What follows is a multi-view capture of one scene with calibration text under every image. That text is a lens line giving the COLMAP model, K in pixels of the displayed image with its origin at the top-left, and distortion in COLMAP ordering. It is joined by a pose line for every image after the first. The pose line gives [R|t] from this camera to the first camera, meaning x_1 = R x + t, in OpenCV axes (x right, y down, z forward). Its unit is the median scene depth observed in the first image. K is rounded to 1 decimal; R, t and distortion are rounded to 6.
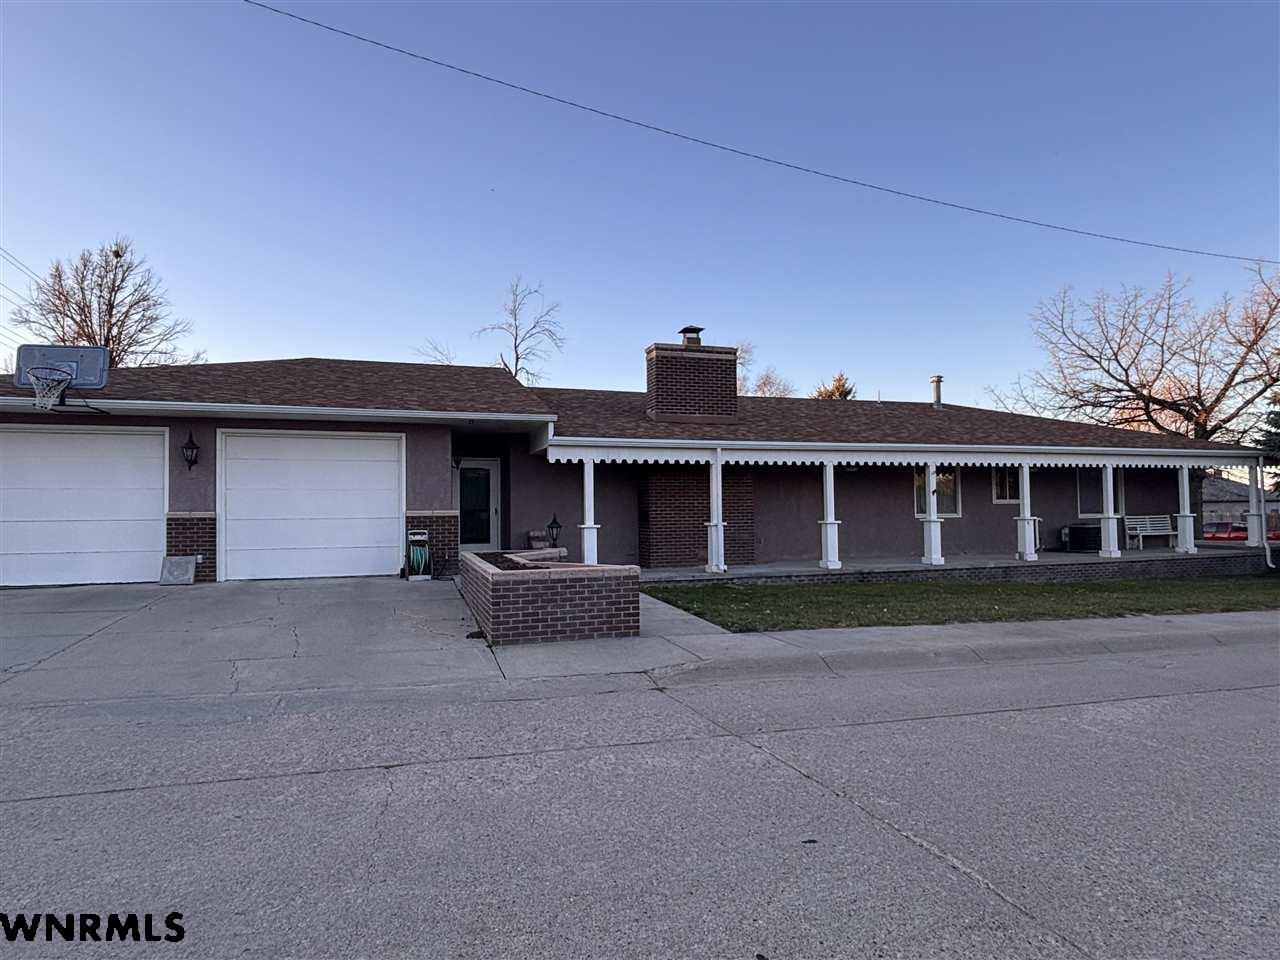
lens RADIAL K [[776.5, 0, 639.8], [0, 776.5, 481.0], [0, 0, 1]] dist [0.027433, -0.025099]
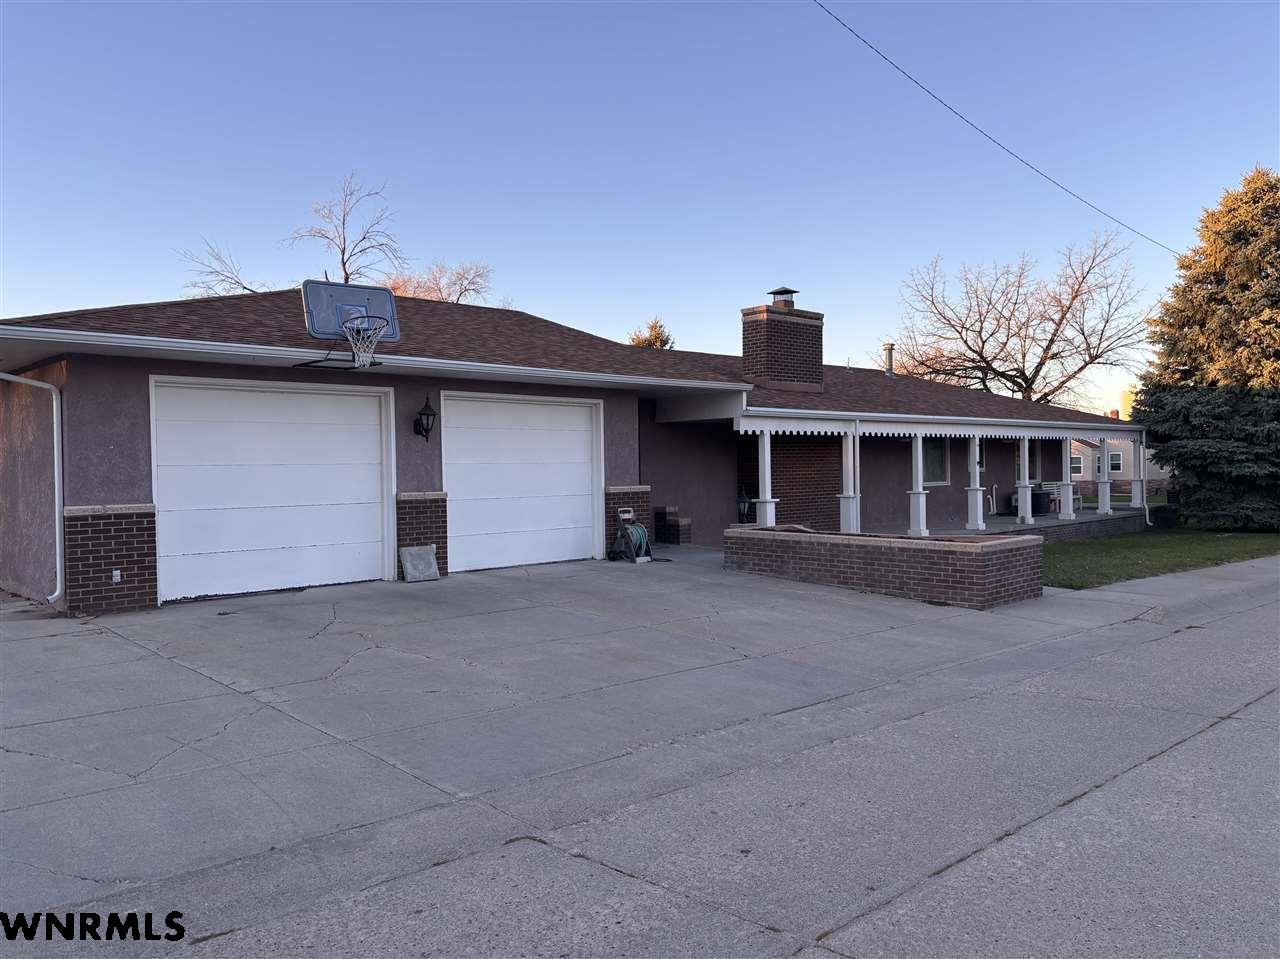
lens RADIAL K [[1023.8, 0, 641.3], [0, 1023.8, 483.3], [0, 0, 1]] dist [0.017200, 0.000193]
pose [[0.893688, -0.010678, 0.448562, -0.657153], [-0.010672, 0.998928, 0.045041, -0.015589], [-0.448562, -0.045039, 0.892616, -0.048211]]
